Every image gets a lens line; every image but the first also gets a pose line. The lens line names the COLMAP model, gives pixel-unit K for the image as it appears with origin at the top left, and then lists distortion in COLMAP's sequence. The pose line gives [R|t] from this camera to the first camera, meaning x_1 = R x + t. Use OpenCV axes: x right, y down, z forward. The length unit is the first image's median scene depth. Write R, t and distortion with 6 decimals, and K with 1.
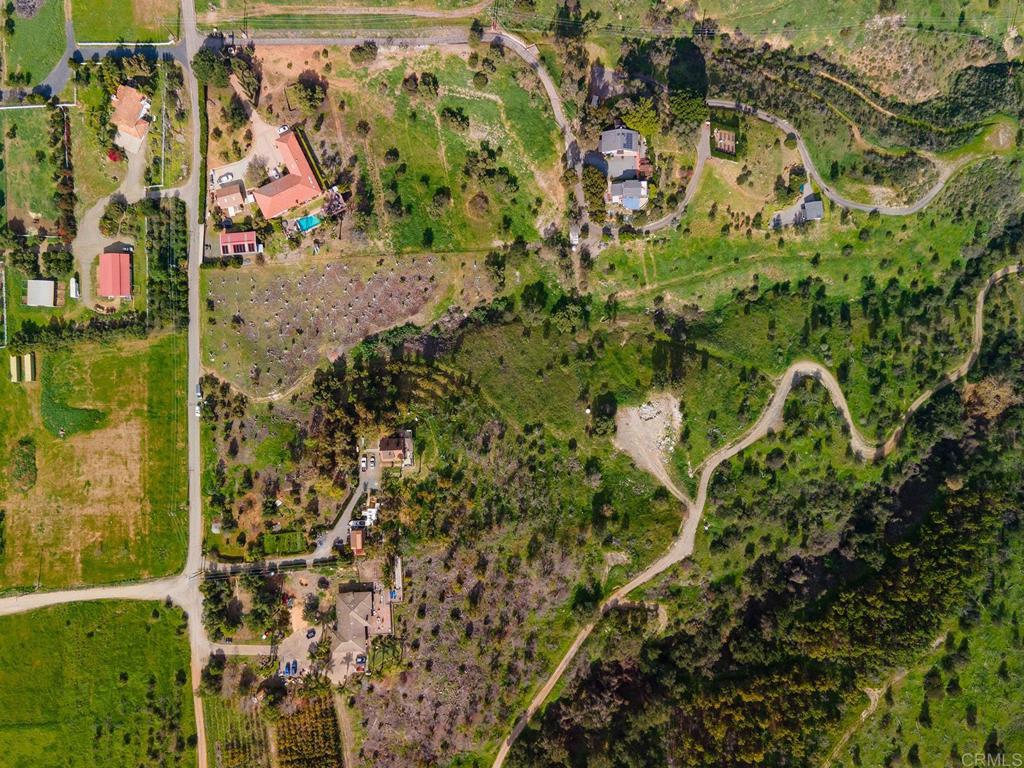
lens RADIAL K [[760.4, 0, 513.9], [0, 760.4, 391.5], [0, 0, 1]] dist [0.036560, 0.035540]
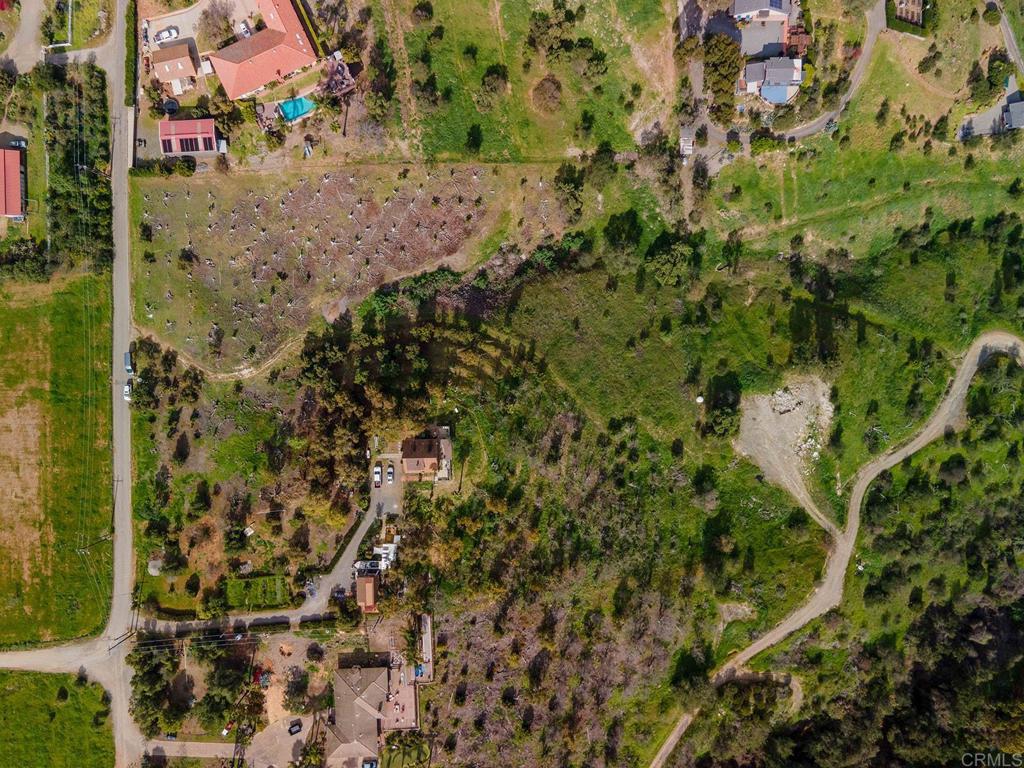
lens RADIAL K [[760.4, 0, 506.7], [0, 760.4, 380.7], [0, 0, 1]] dist [0.036560, 0.035540]
pose [[0.999805, 0.016001, 0.011555, -0.090174], [-0.016386, 0.999285, 0.034075, -0.012865], [-0.011002, -0.034258, 0.999352, 0.325303]]
